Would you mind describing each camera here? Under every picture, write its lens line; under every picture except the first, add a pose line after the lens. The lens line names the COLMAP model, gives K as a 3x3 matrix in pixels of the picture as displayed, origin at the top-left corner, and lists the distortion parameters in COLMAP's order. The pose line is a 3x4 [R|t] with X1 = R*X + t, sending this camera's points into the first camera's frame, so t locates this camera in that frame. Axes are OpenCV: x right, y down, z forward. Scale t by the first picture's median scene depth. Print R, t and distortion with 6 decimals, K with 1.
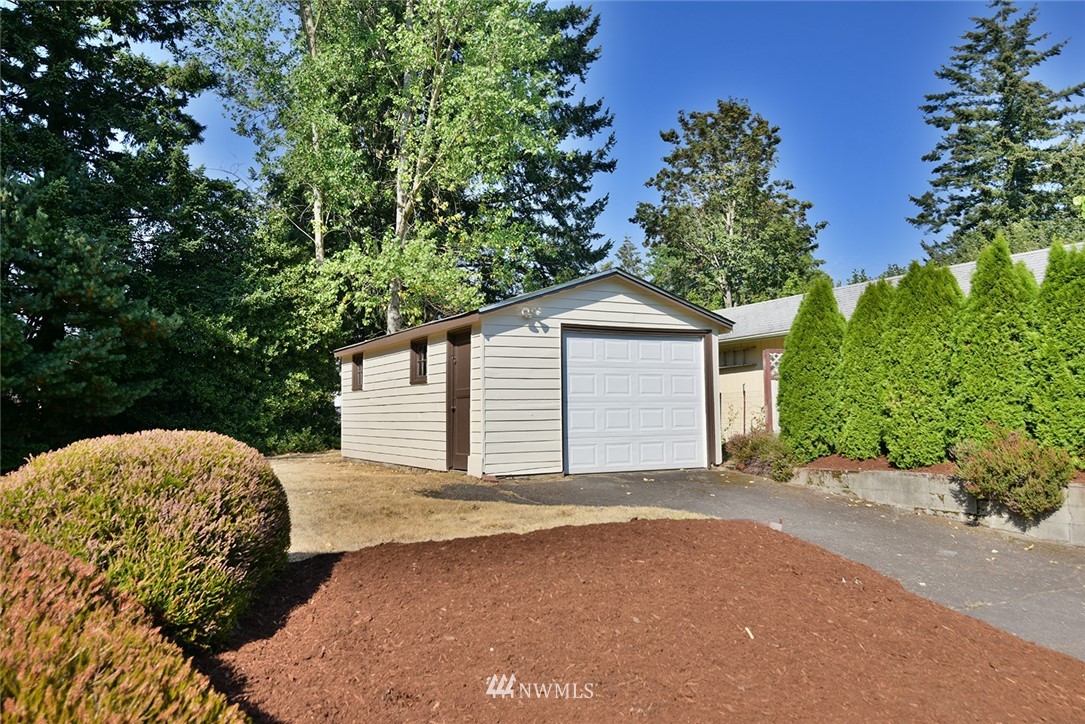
lens RADIAL K [[816.1, 0, 545.3], [0, 816.1, 359.8], [0, 0, 1]] dist [-0.007007, -0.001827]
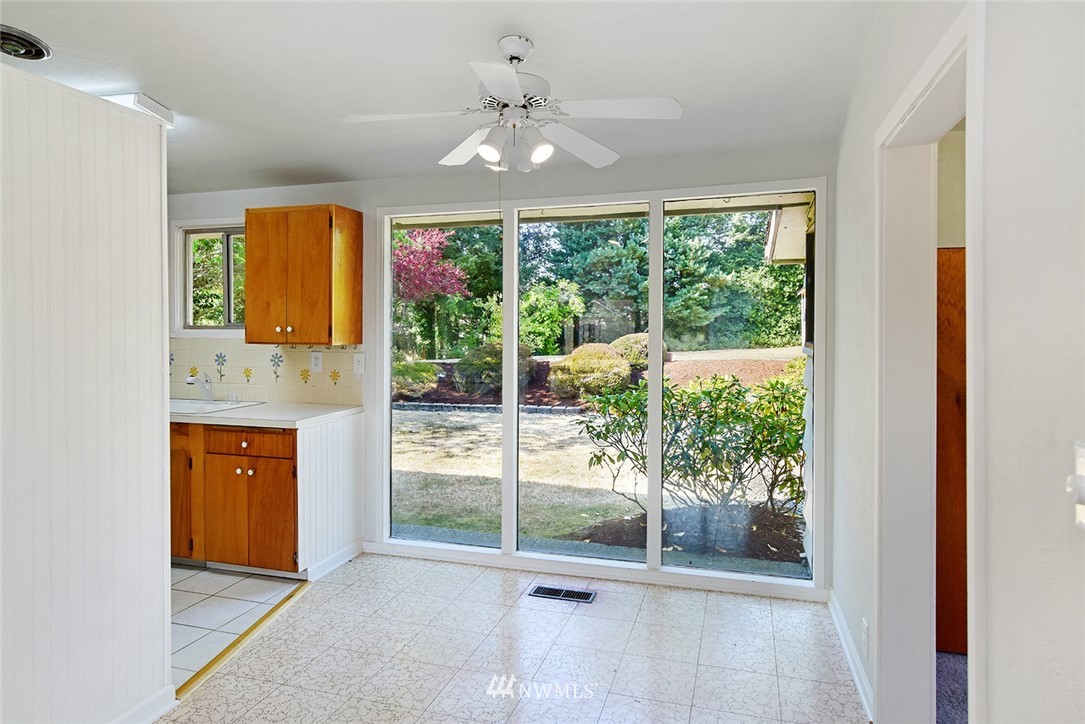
lens RADIAL K [[646.7, 0, 550.0], [0, 646.7, 337.6], [0, 0, 1]] dist [-0.016932, 0.008049]
pose [[0.688070, 0.014010, -0.725509, 0.336031], [0.053740, 0.996084, 0.070202, -0.031578], [0.723651, -0.087292, 0.684623, -0.353785]]
